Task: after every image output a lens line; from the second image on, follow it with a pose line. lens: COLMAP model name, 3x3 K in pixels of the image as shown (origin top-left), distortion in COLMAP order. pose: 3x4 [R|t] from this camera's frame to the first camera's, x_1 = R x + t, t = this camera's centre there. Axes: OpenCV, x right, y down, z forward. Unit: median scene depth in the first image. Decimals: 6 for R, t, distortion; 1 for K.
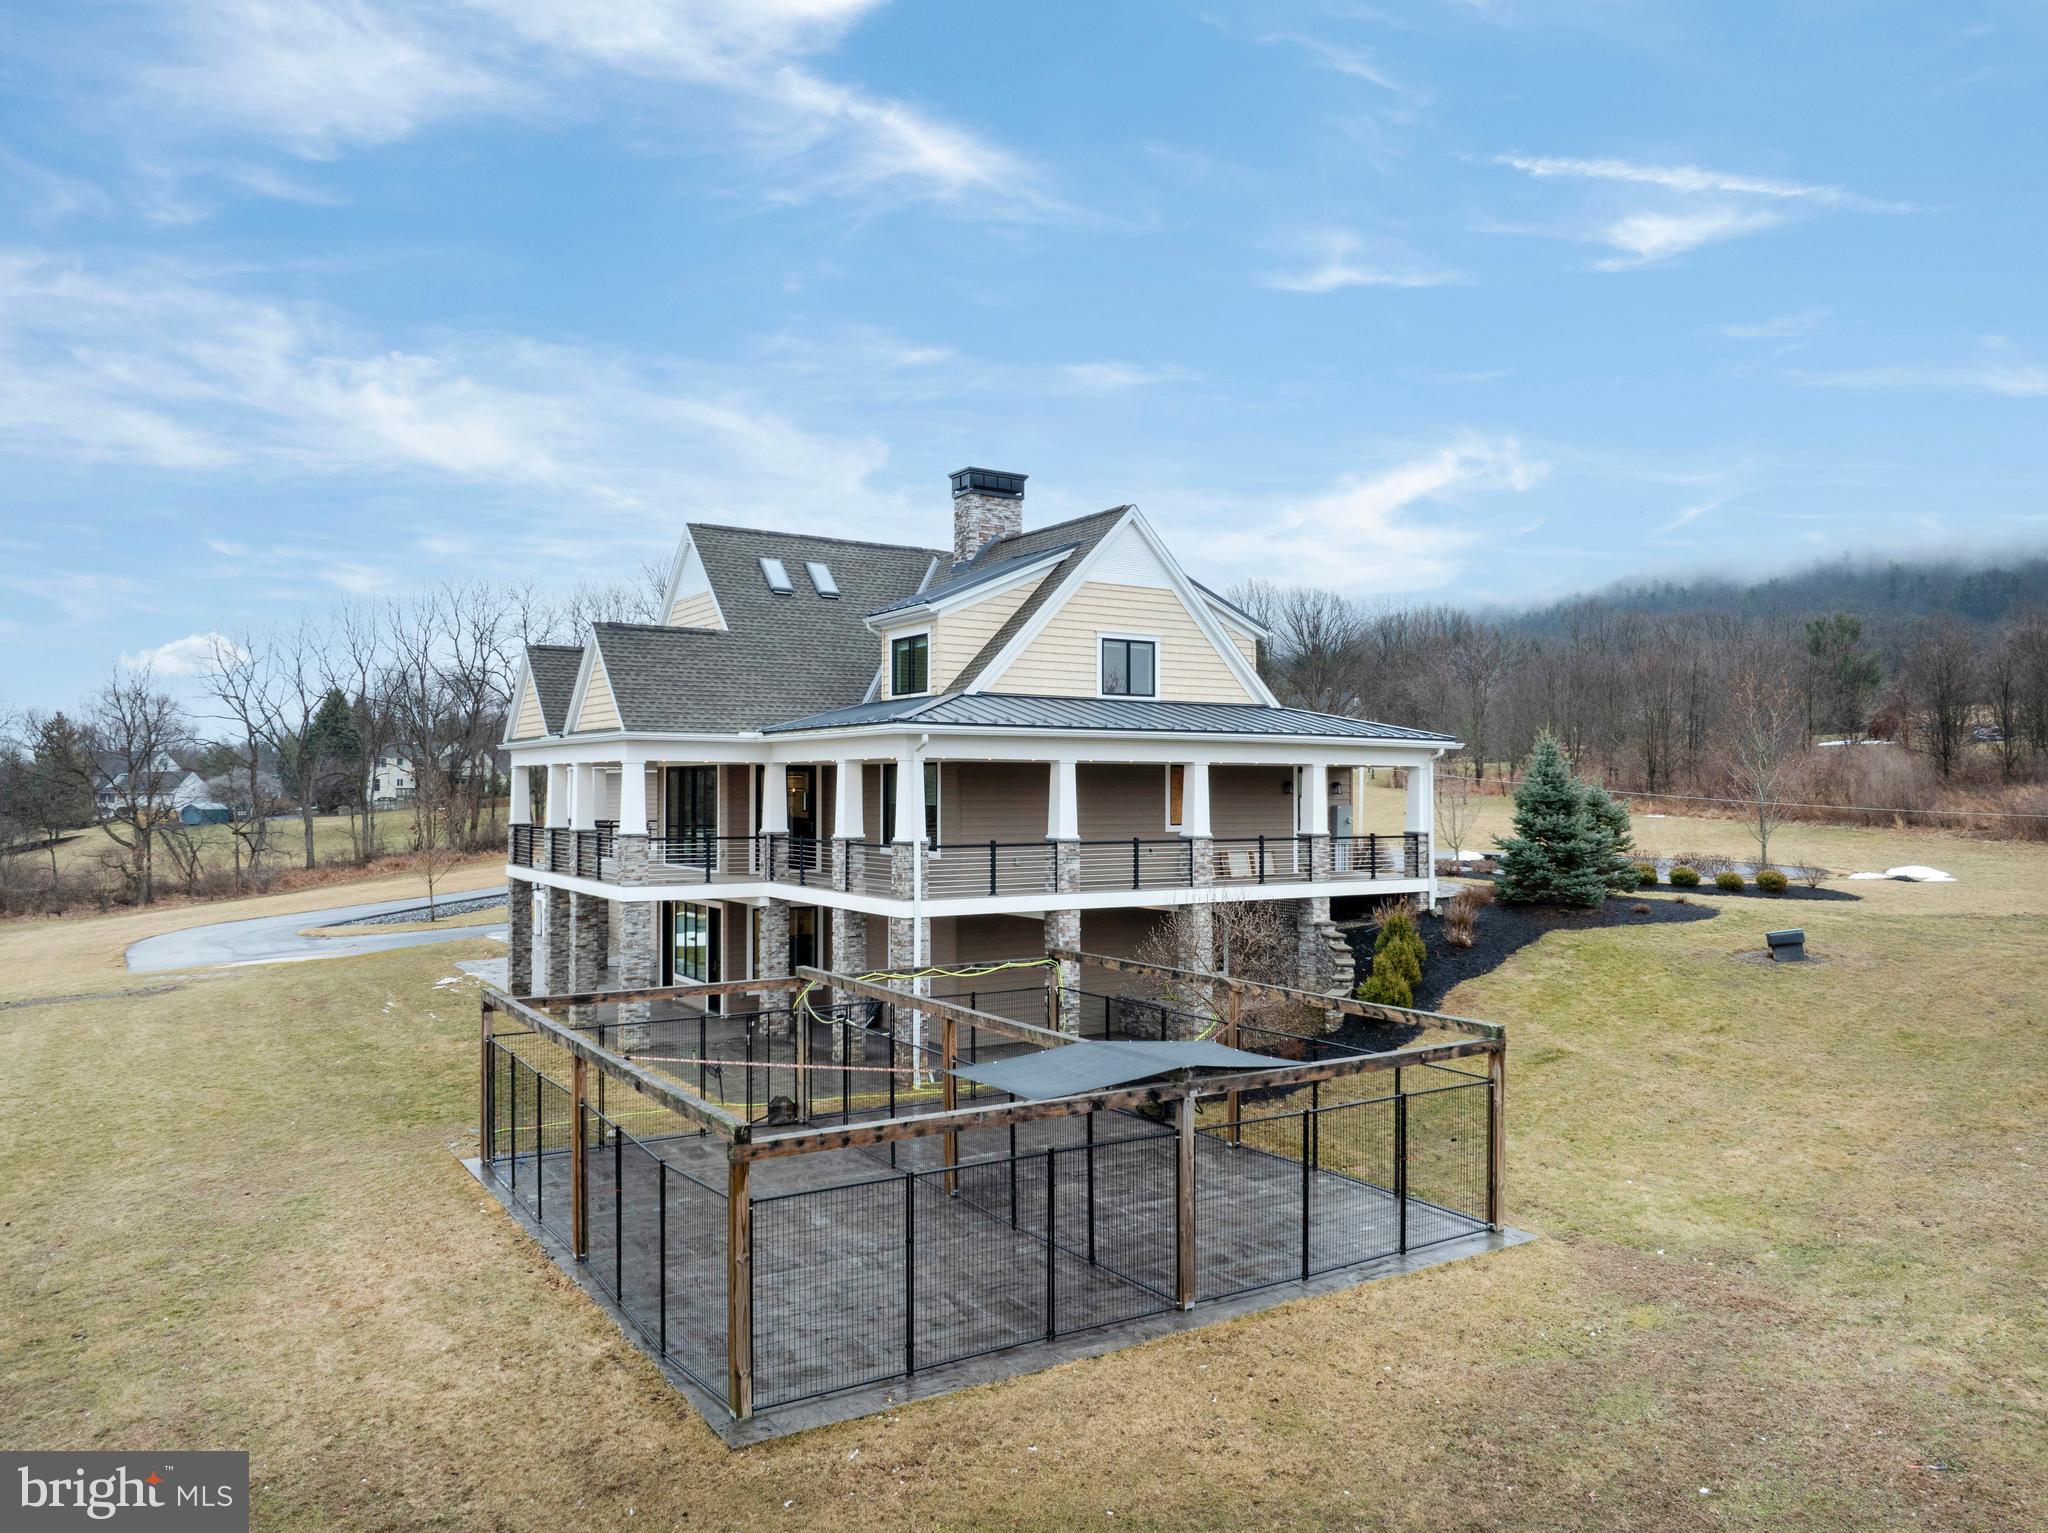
lens RADIAL K [[1439.1, 0, 1024.0], [0, 1439.1, 766.5], [0, 0, 1]] dist [-0.038484, 0.007409]
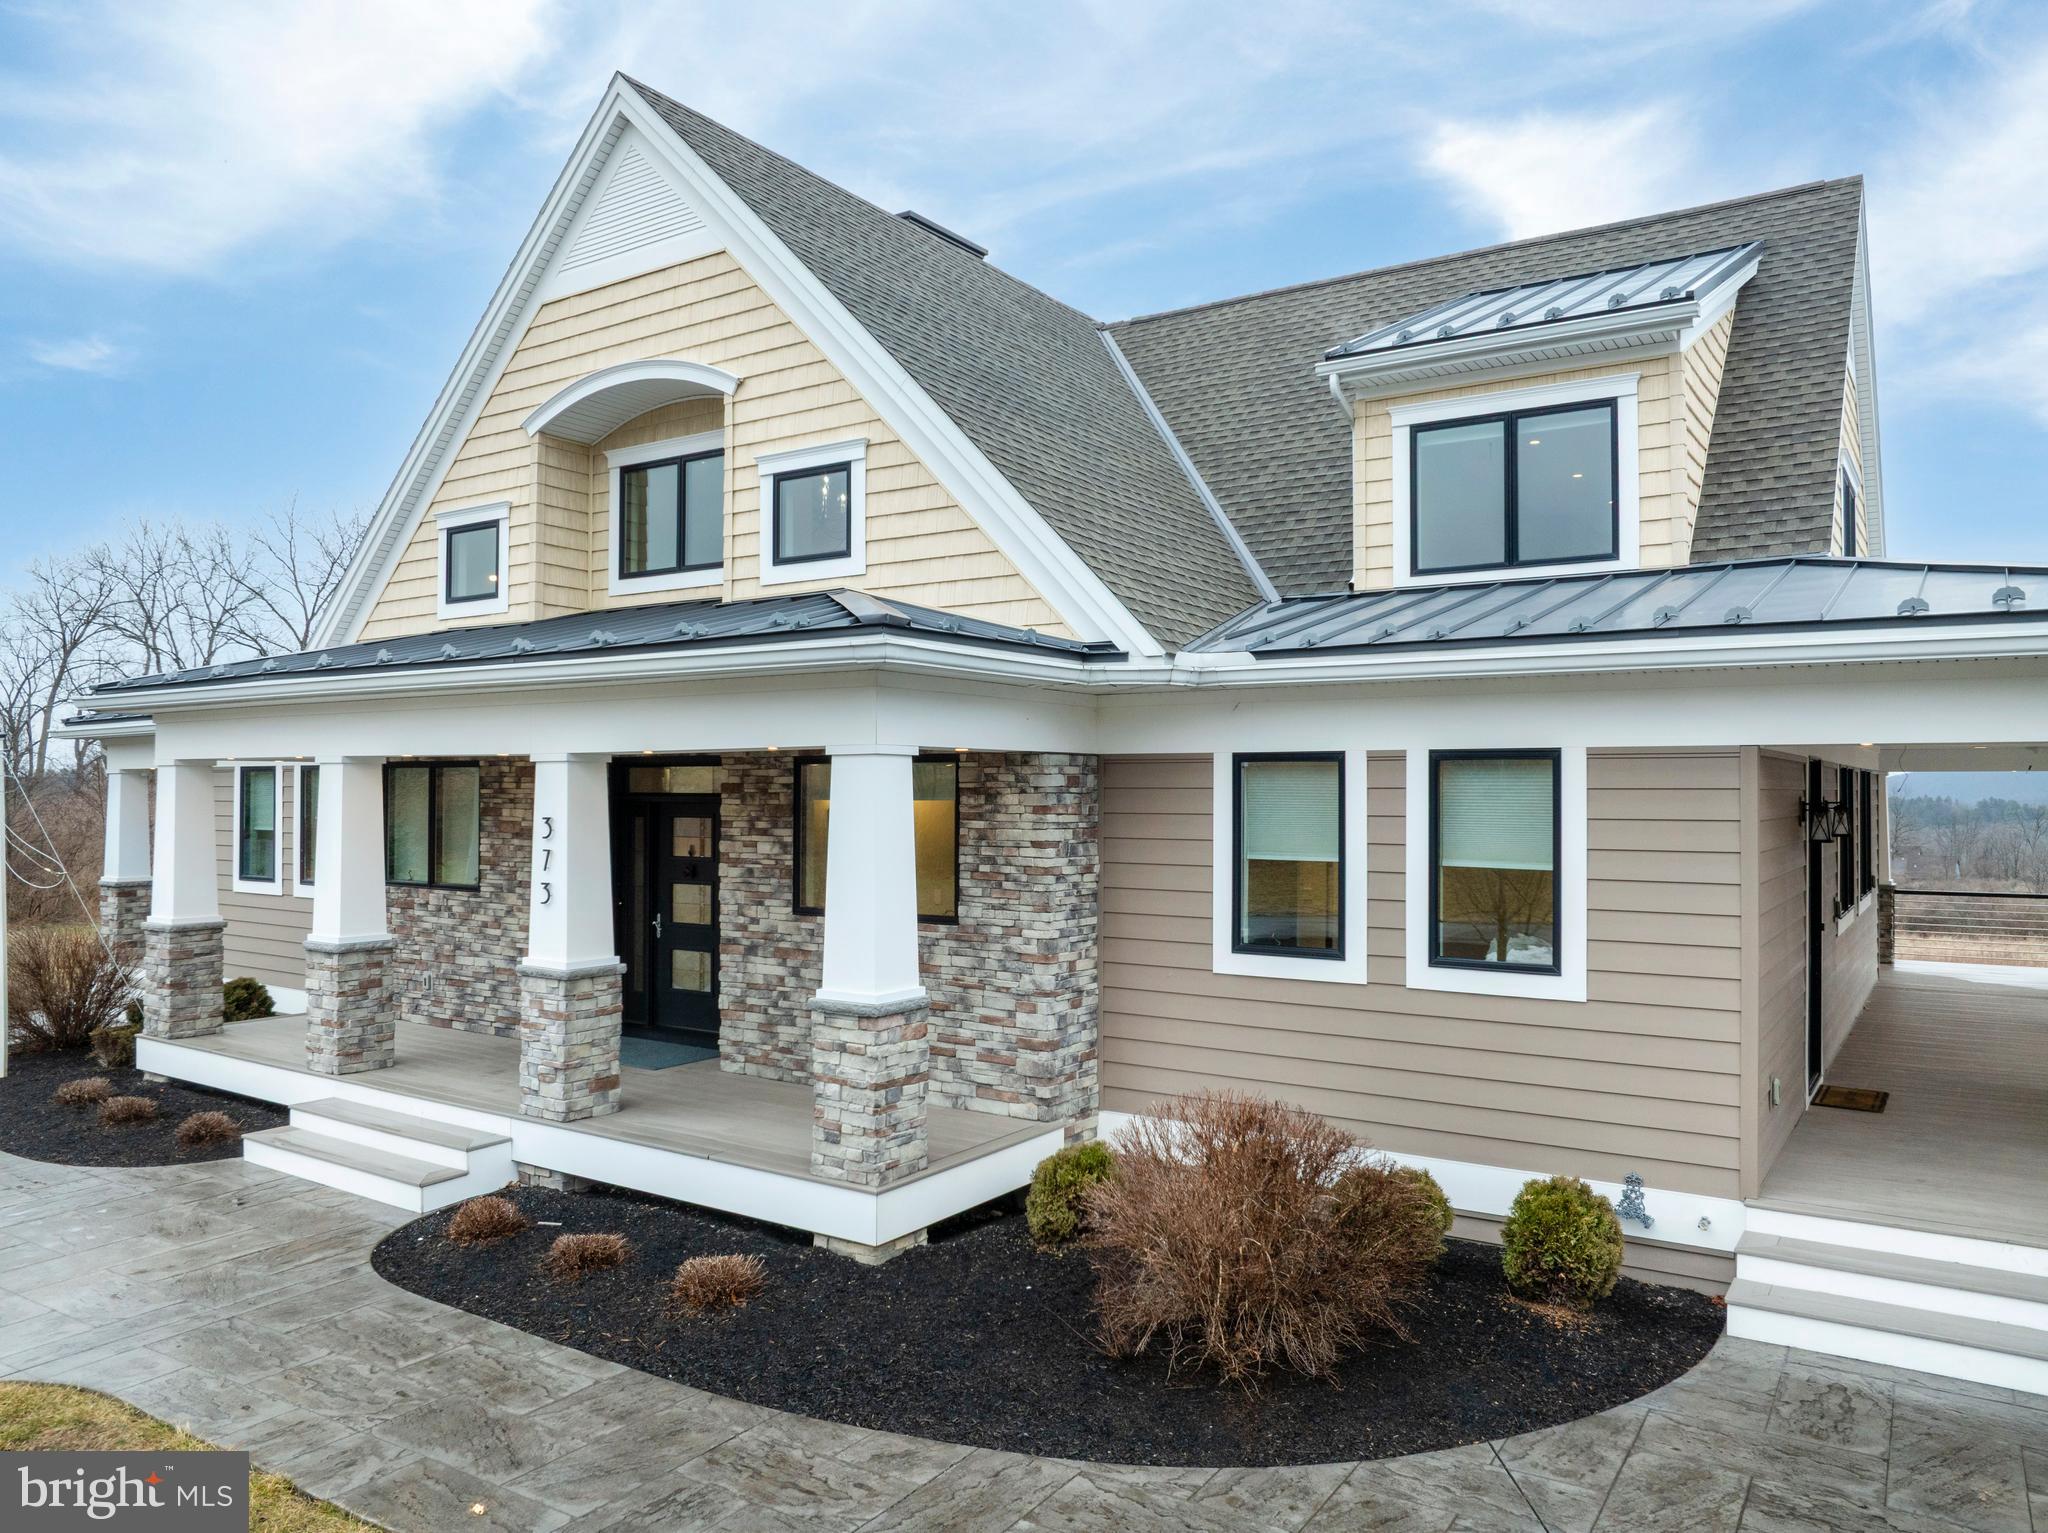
lens RADIAL K [[1439.1, 0, 1024.0], [0, 1439.1, 766.5], [0, 0, 1]] dist [-0.038484, 0.007409]
pose [[0.918063, 0.002838, 0.396423, -0.336800], [-0.003817, 0.999991, 0.001683, -0.000272], [-0.396415, -0.003058, 0.918066, 0.714759]]
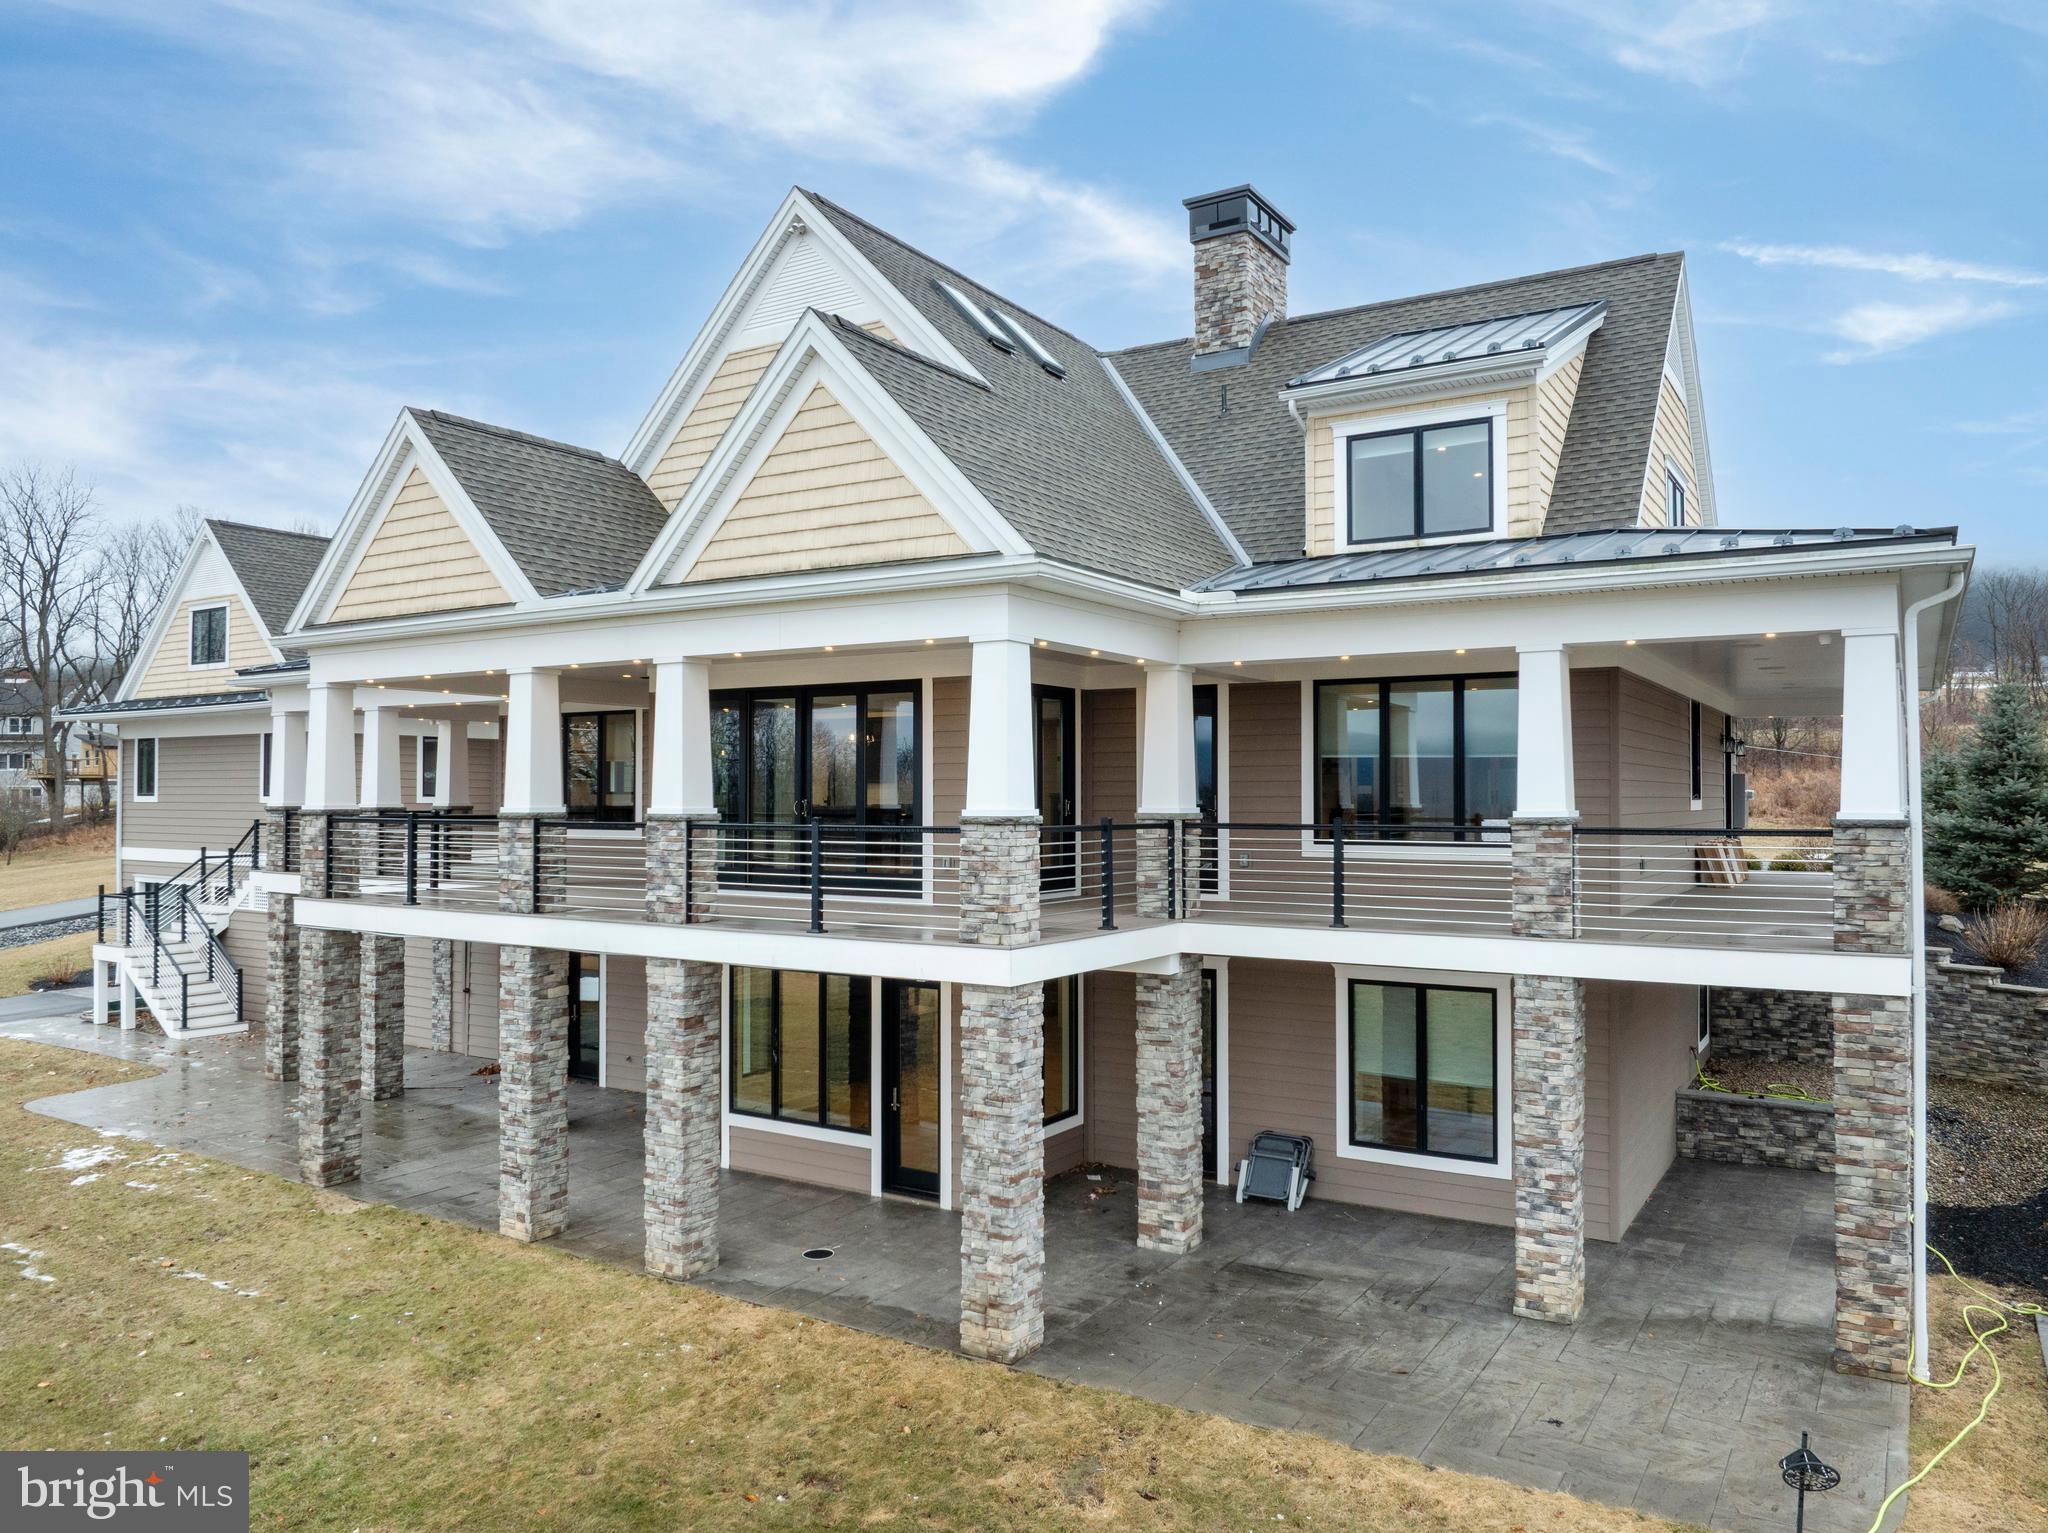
lens RADIAL K [[1424.9, 0, 1024.0], [0, 1424.9, 766.5], [0, 0, 1]] dist [-0.021443, -0.001702]
pose [[0.906608, 0.005480, 0.421937, -0.416795], [-0.004584, 0.999985, -0.003138, 0.032055], [-0.421948, 0.000911, 0.906620, 0.603555]]
